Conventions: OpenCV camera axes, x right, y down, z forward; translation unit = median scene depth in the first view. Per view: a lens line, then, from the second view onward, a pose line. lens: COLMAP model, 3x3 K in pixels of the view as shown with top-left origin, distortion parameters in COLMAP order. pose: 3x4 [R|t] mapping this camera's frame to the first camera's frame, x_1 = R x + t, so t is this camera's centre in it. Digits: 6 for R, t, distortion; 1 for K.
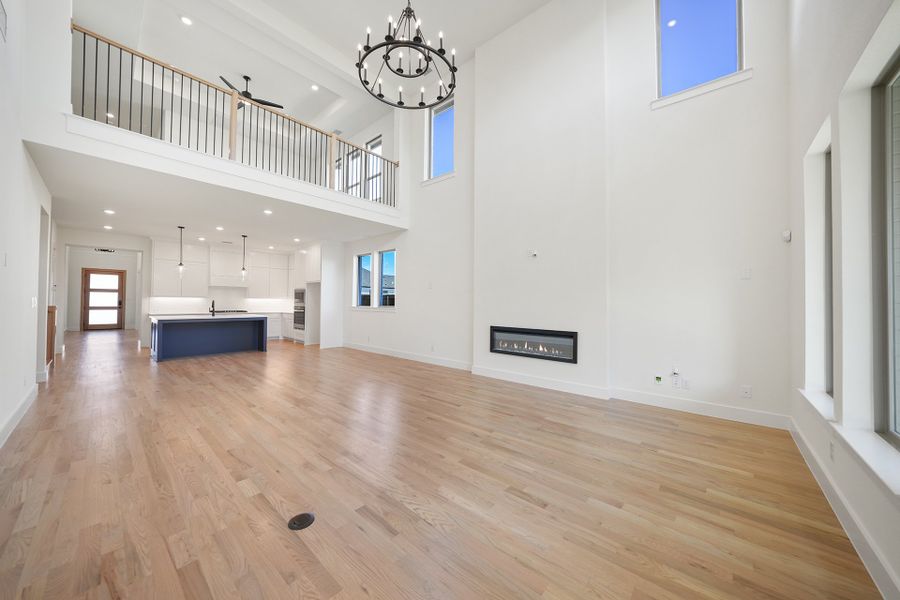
lens RADIAL K [[312.4, 0, 457.7], [0, 312.4, 297.6], [0, 0, 1]] dist [-0.026425, 0.005804]
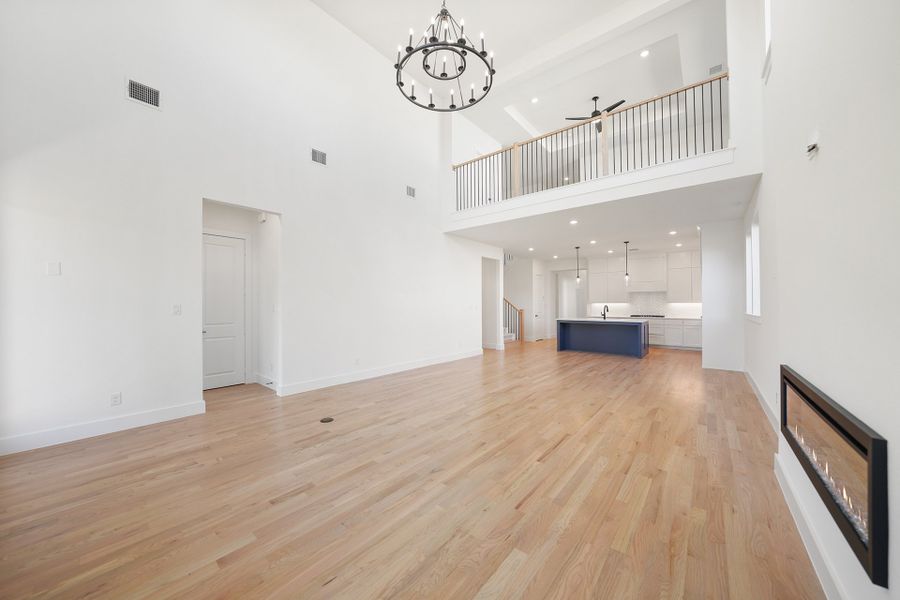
lens RADIAL K [[319.2, 0, 450.0], [0, 319.2, 300.0], [0, 0, 1]] dist [-0.023499, 0.006384]
pose [[0.015871, -0.024137, -0.999583, 0.427093], [0.013651, 0.999621, -0.023921, 0.011490], [0.999781, -0.013265, 0.016195, 0.499445]]
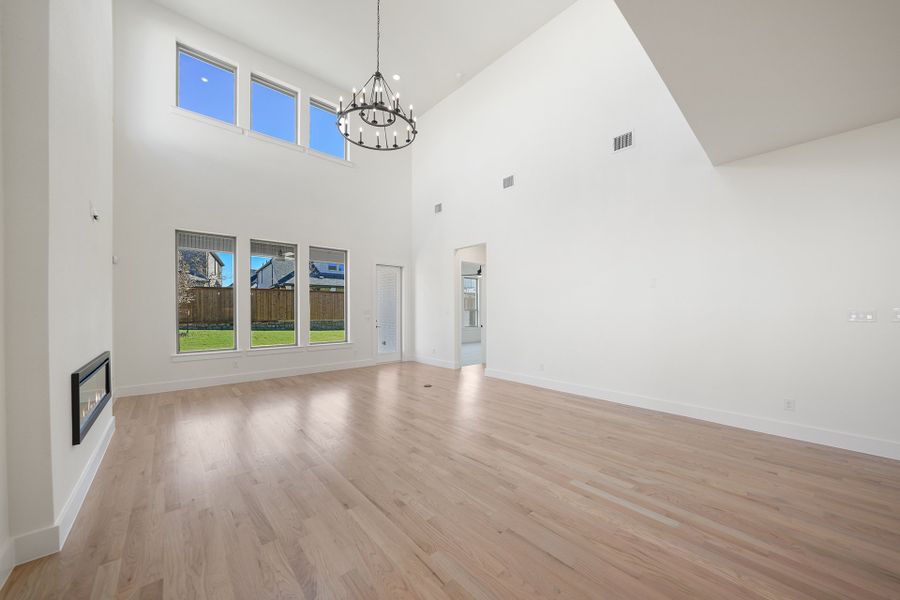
lens RADIAL K [[319.2, 0, 450.0], [0, 319.2, 300.0], [0, 0, 1]] dist [-0.023499, 0.006384]
pose [[-0.990776, -0.002357, 0.135486, -0.323795], [-0.007360, 0.999309, -0.036439, 0.011730], [-0.135307, -0.037100, -0.990109, 1.131863]]
